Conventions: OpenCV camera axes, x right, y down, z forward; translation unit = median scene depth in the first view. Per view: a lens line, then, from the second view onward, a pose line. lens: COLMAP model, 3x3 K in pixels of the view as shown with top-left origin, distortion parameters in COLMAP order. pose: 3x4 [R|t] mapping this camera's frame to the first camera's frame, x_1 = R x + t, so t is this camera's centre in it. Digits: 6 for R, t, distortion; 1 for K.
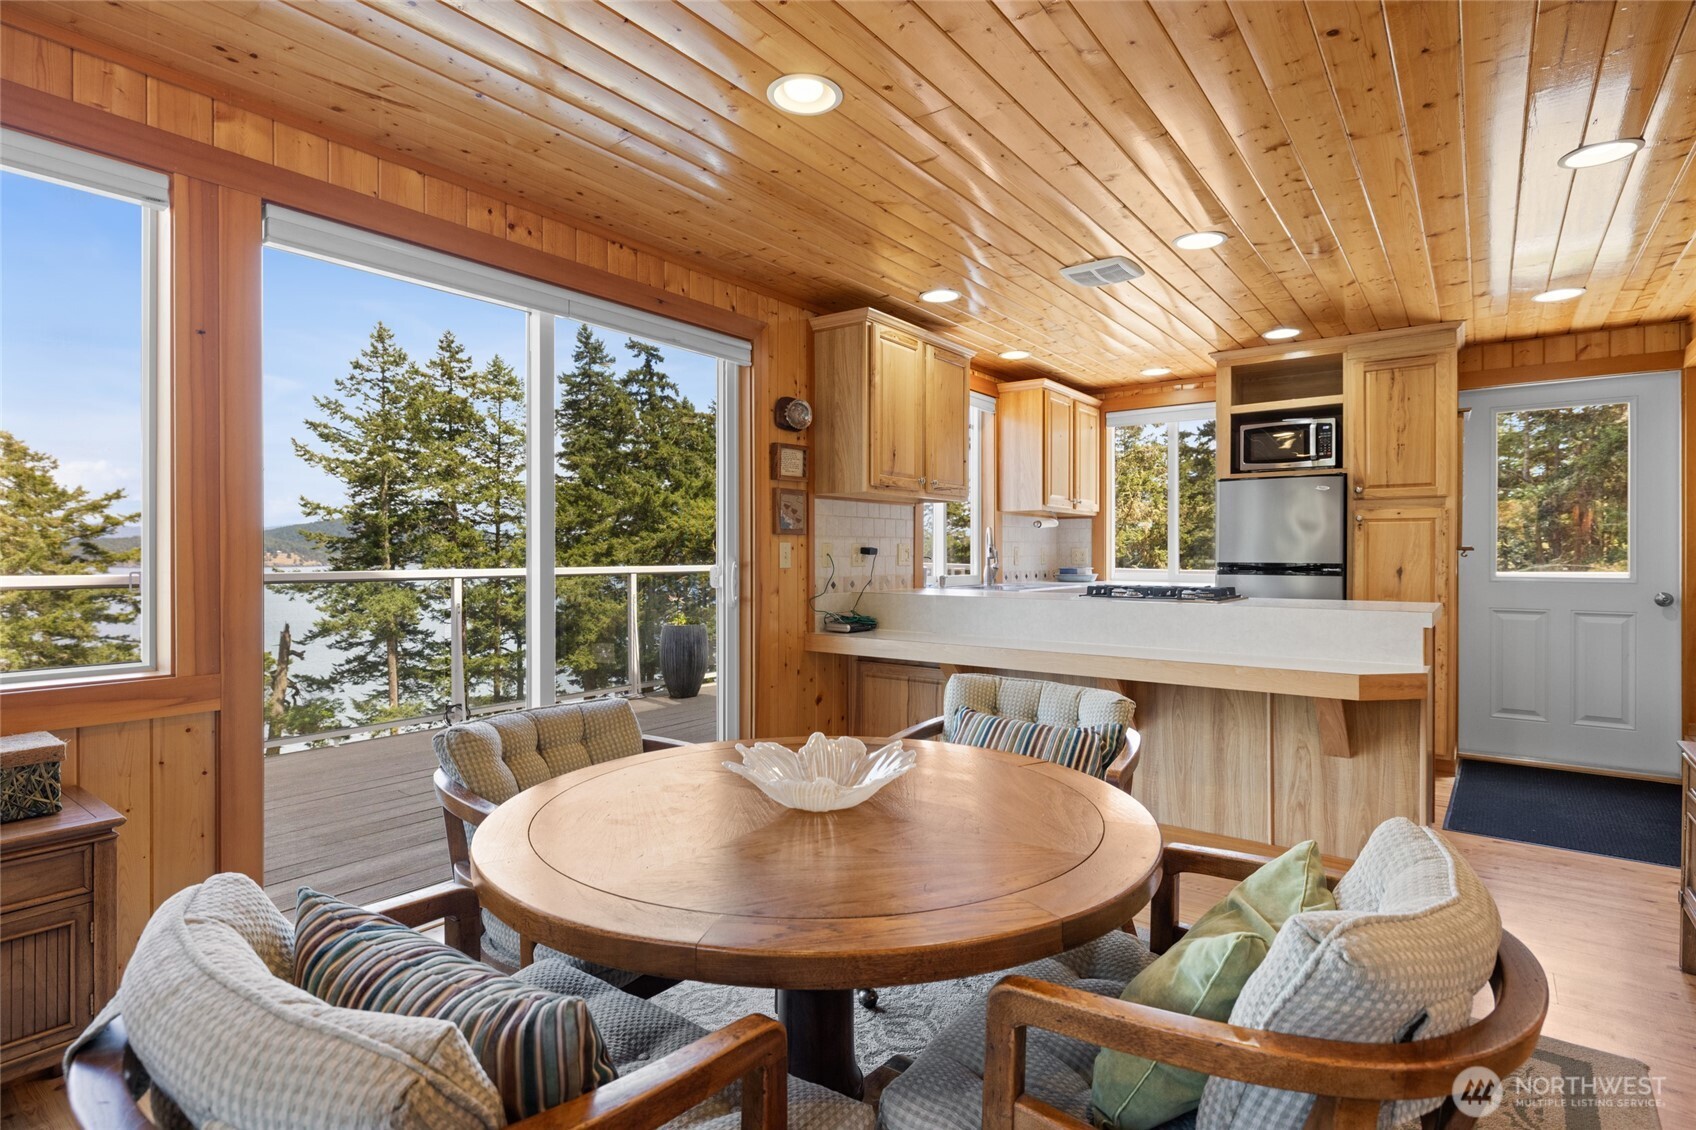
lens RADIAL K [[902.0, 0, 789.0], [0, 902.0, 559.9], [0, 0, 1]] dist [0.017192, -0.007480]
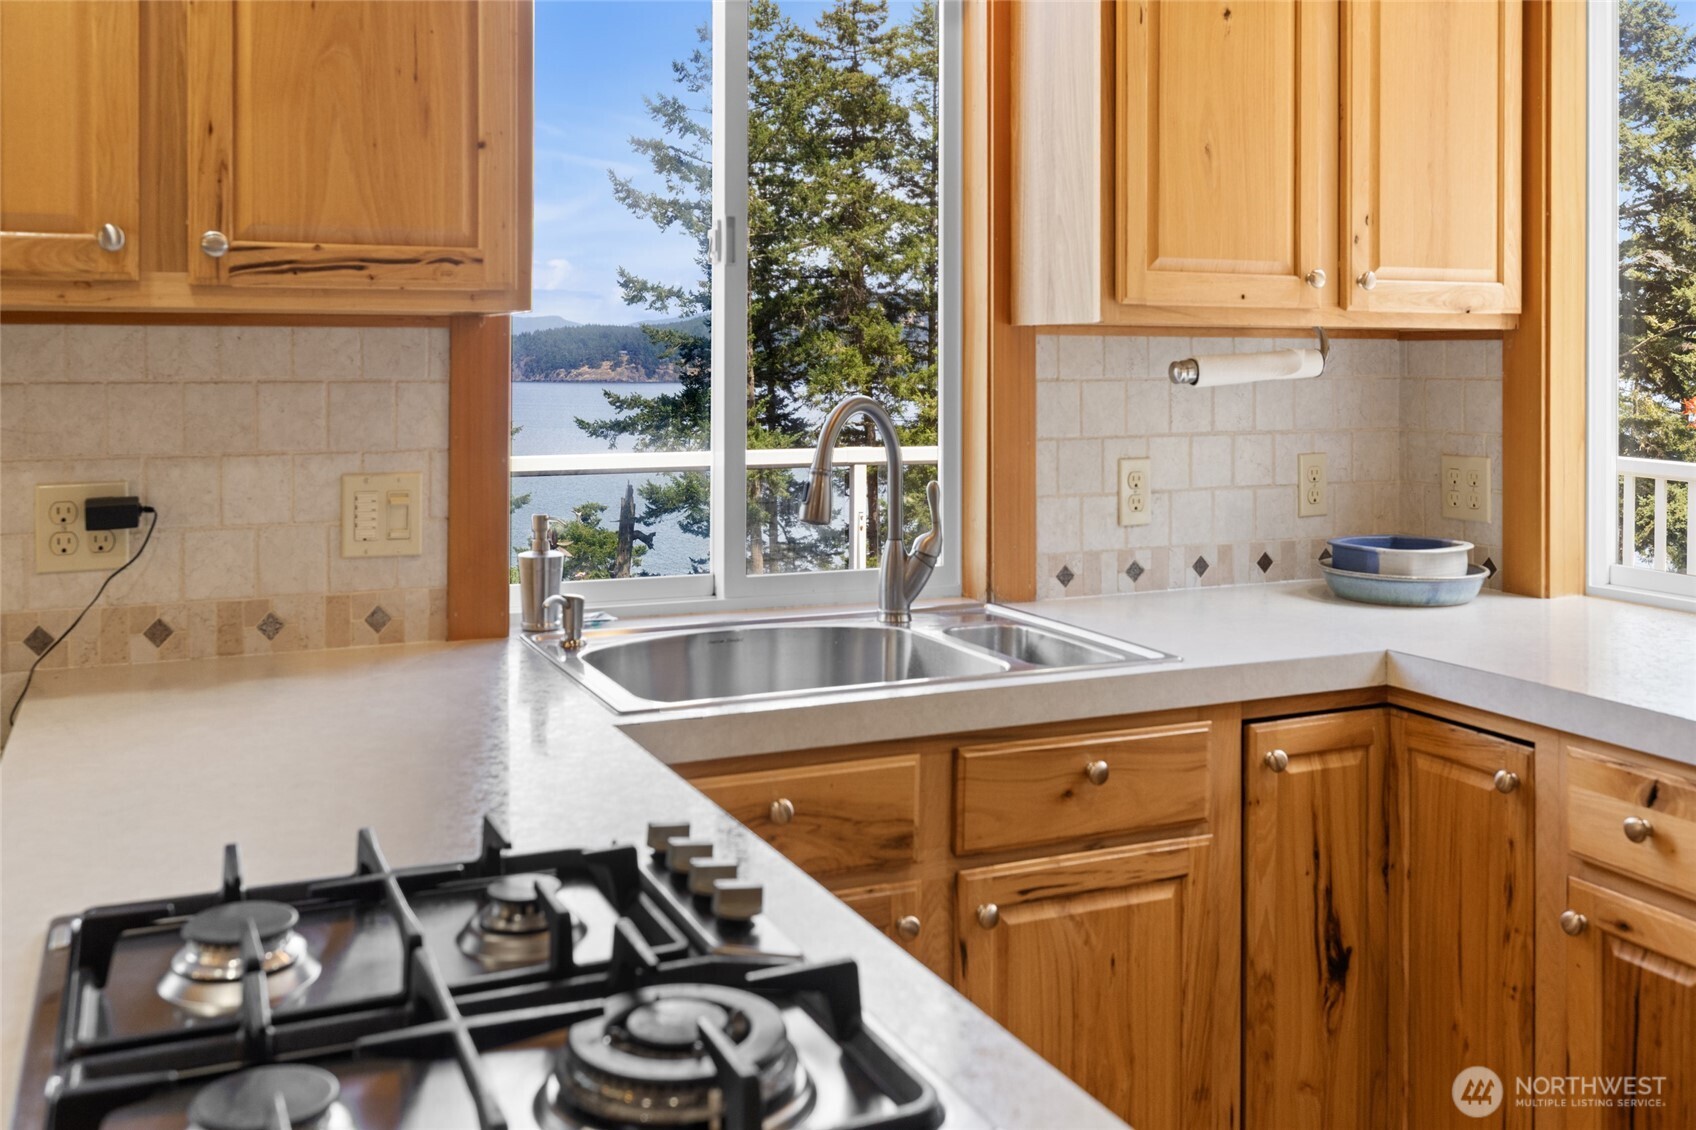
lens RADIAL K [[1683.7, 0, 878.9], [0, 1683.7, 365.5], [0, 0, 1]] dist [-0.000114, -0.004671]
pose [[0.901187, -0.003343, -0.433417, 0.475615], [0.003560, 0.999994, -0.000310, -0.049320], [0.433415, -0.001263, 0.901193, 0.637477]]
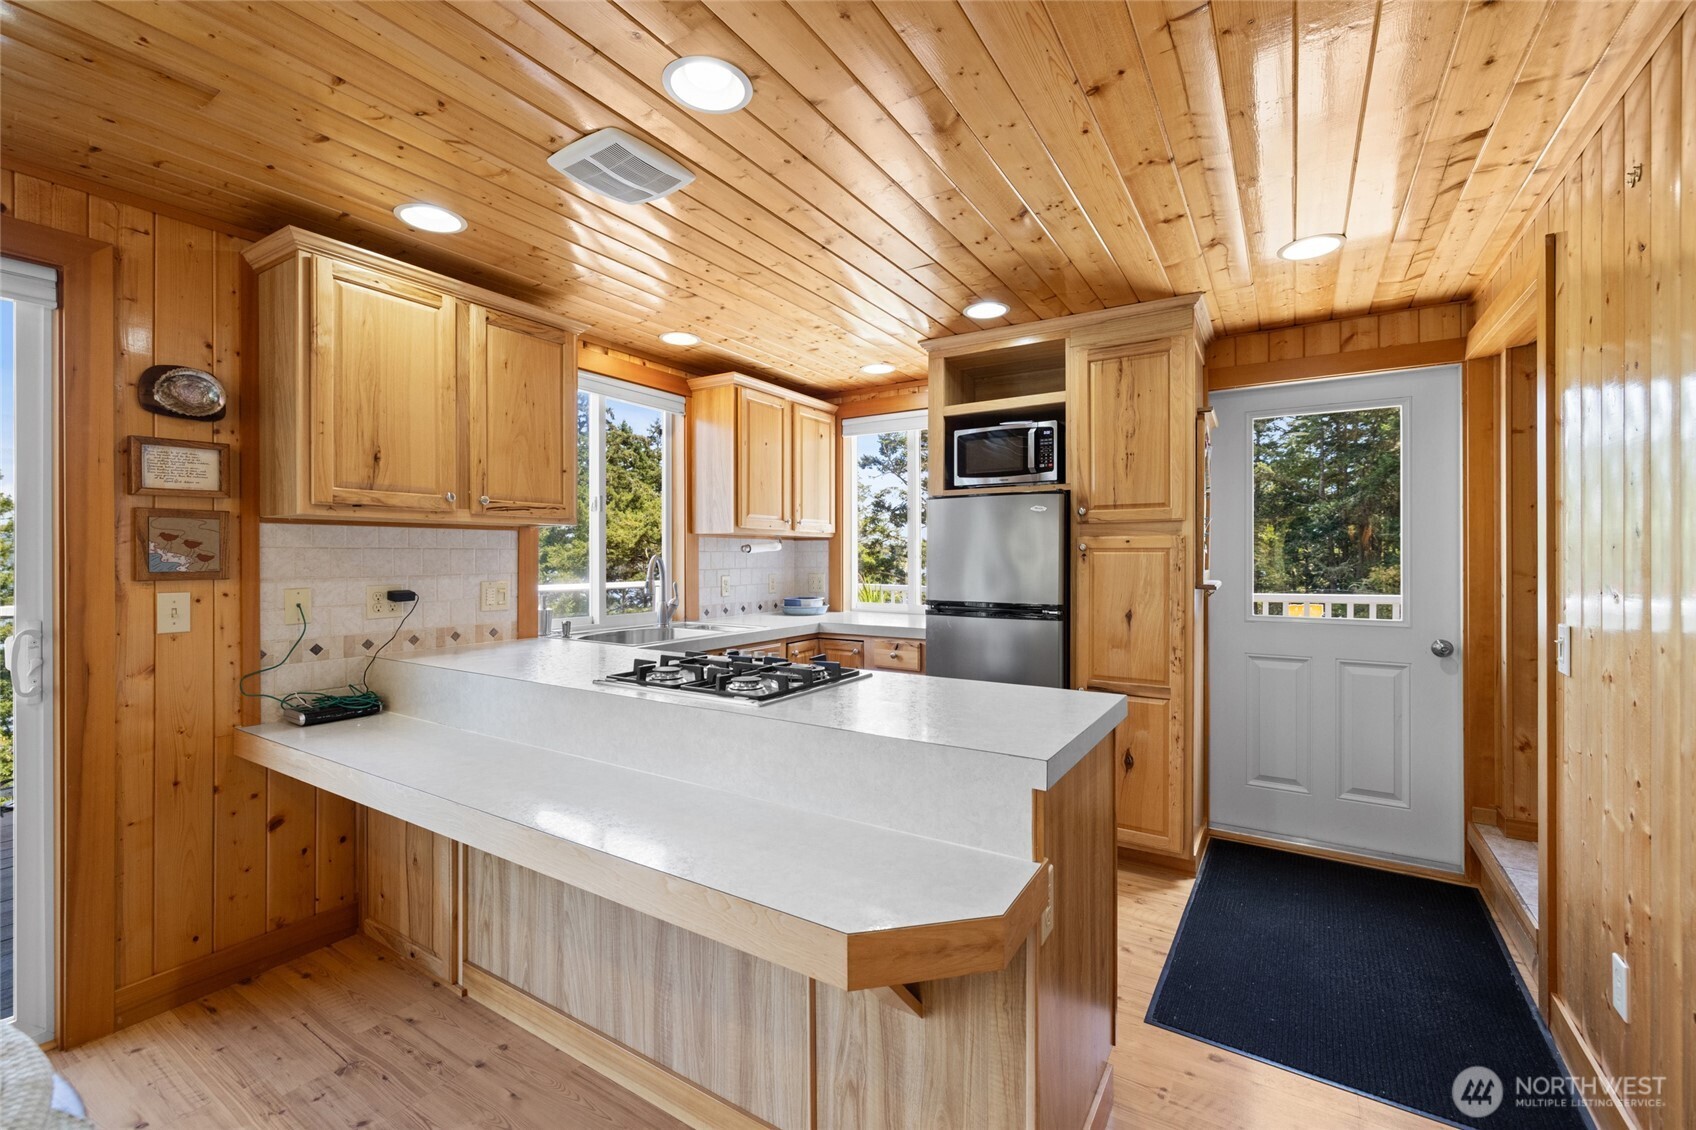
lens RADIAL K [[709.1, 0, 831.8], [0, 709.1, 557.0], [0, 0, 1]] dist [0.000389, -0.000197]
pose [[0.997588, -0.002008, 0.069382, 0.362719], [0.002023, 0.999998, -0.000142, -0.037224], [-0.069381, 0.000282, 0.997590, 0.394525]]
